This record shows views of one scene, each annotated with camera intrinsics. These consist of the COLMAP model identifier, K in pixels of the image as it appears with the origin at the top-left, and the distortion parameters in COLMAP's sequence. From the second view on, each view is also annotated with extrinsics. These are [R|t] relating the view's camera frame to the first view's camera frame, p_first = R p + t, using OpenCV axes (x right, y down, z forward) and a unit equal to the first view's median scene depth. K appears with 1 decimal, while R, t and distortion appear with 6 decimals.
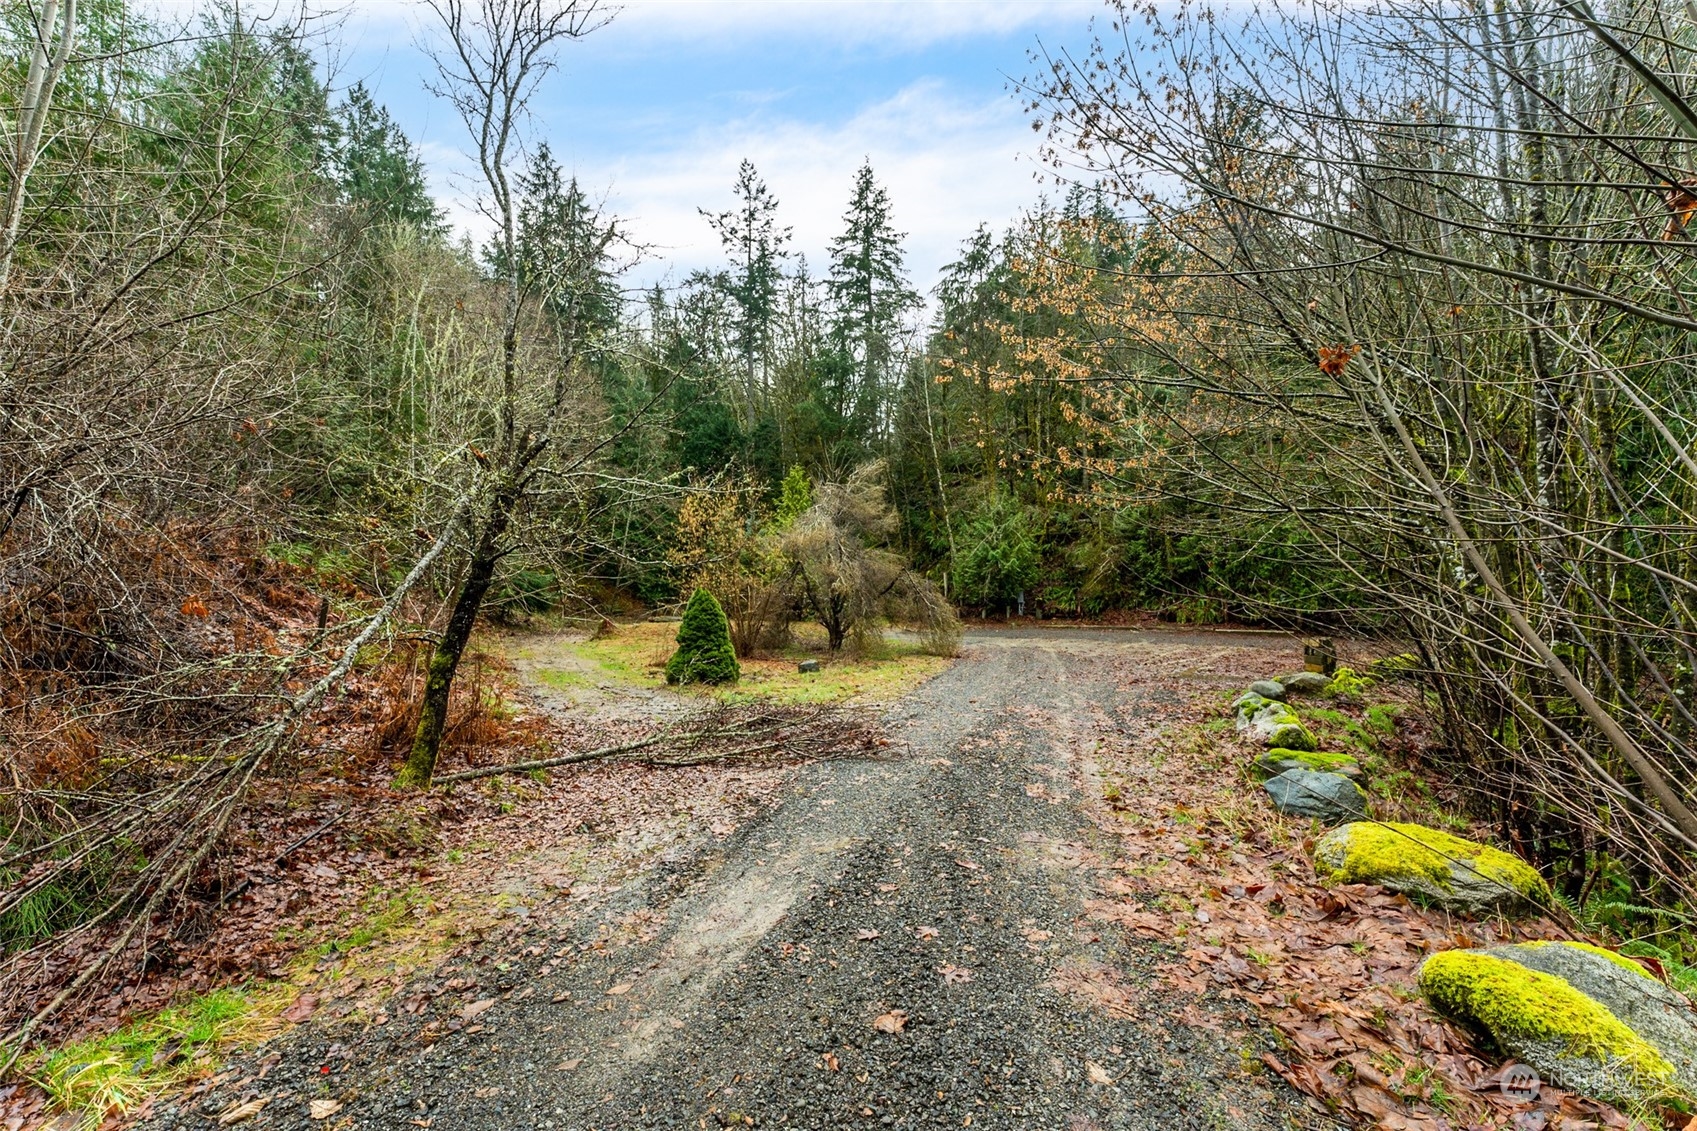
lens RADIAL K [[671.9, 0, 848.5], [0, 671.9, 565.5], [0, 0, 1]] dist [-0.001755, -0.000138]
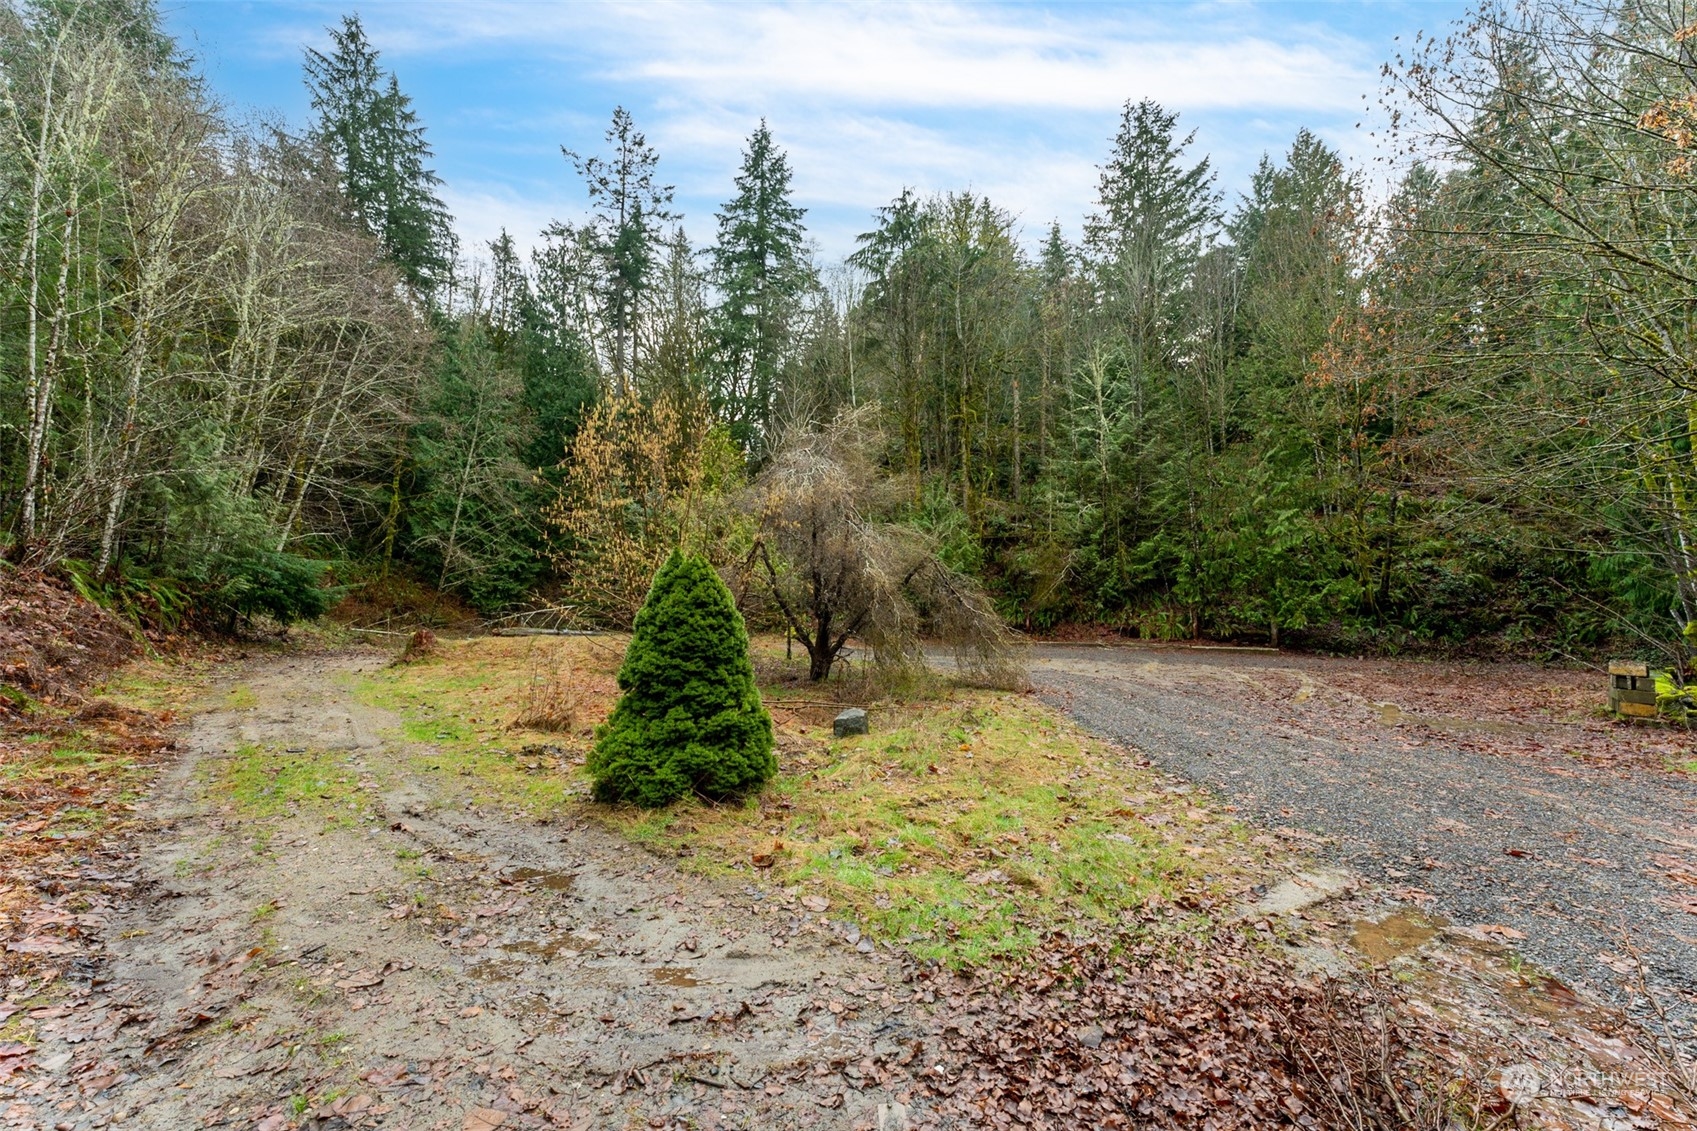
lens RADIAL K [[664.6, 0, 848.5], [0, 664.6, 565.5], [0, 0, 1]] dist [0.002853, -0.000096]
pose [[0.975350, 0.025988, 0.219128, -0.042956], [-0.020780, 0.999445, -0.026040, 0.010361], [-0.219683, 0.020845, 0.975349, 0.120095]]
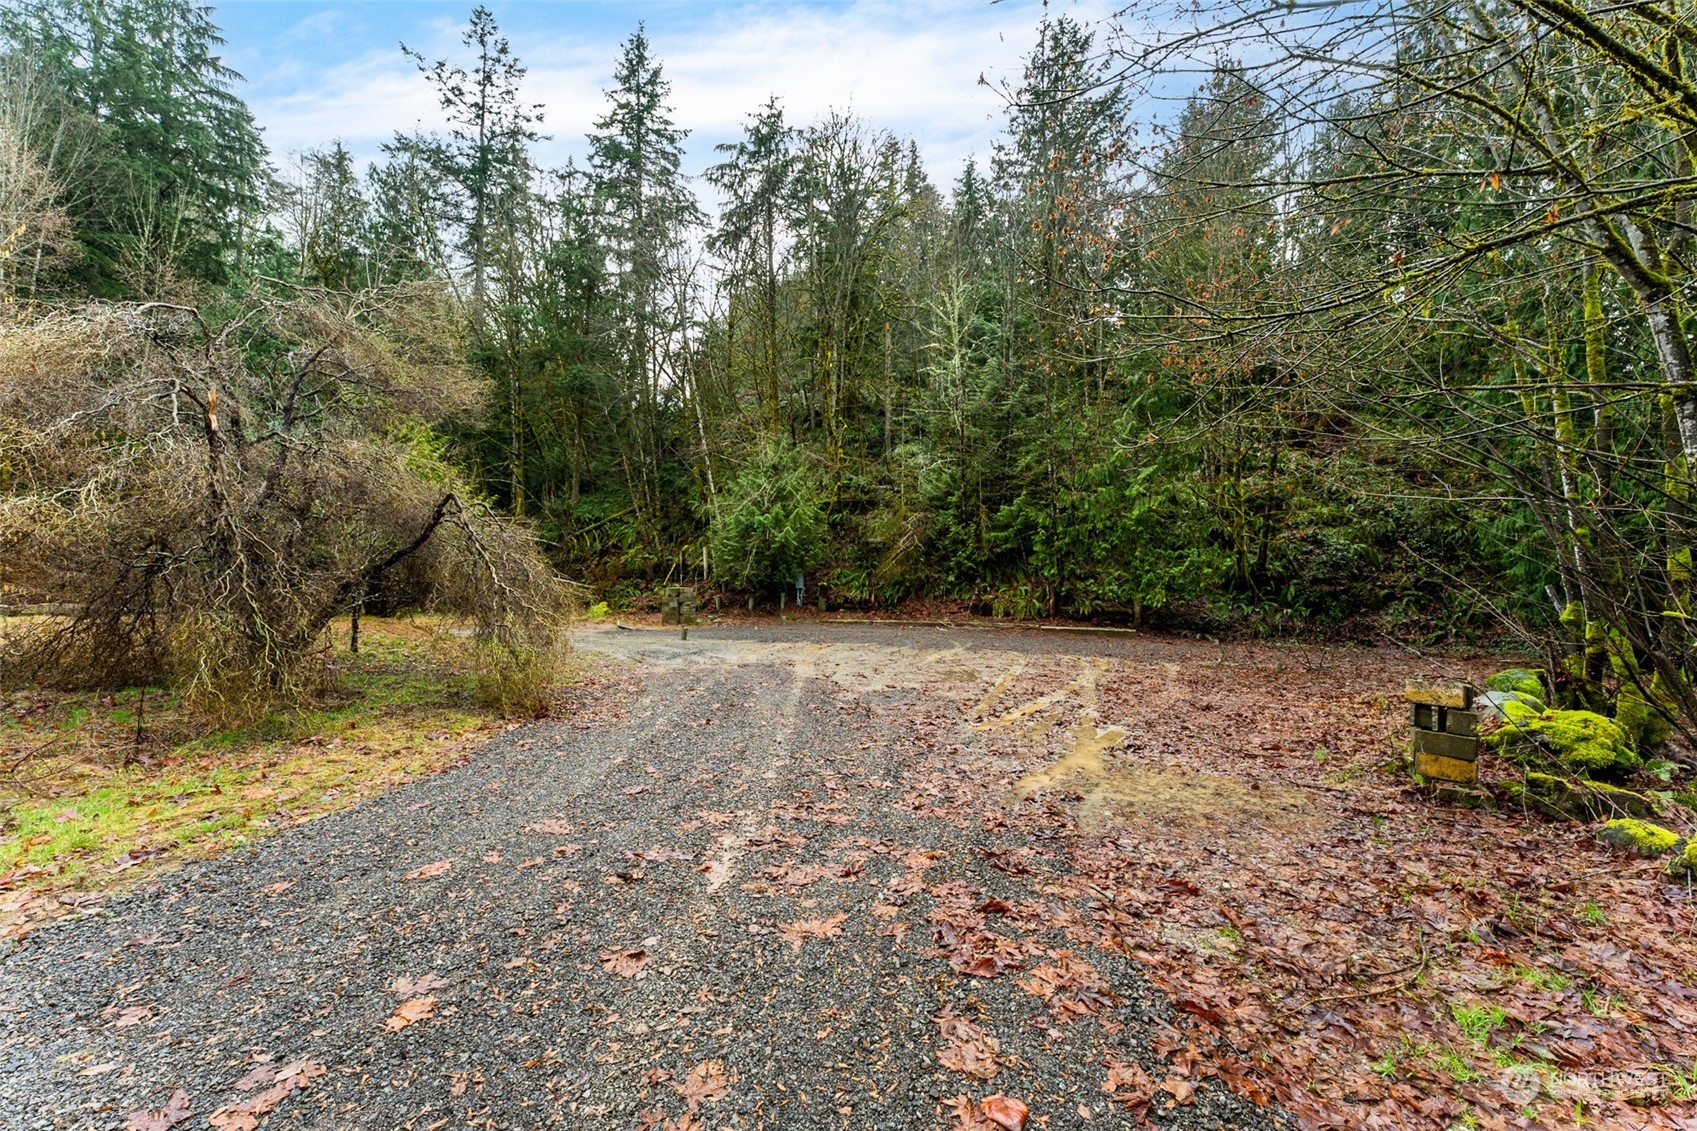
lens RADIAL K [[664.6, 0, 848.5], [0, 664.6, 565.5], [0, 0, 1]] dist [0.002853, -0.000096]
pose [[0.962363, 0.023489, 0.270751, 0.066164], [-0.028040, 0.999523, 0.012951, 0.011386], [-0.270318, -0.020056, 0.962562, 0.167909]]
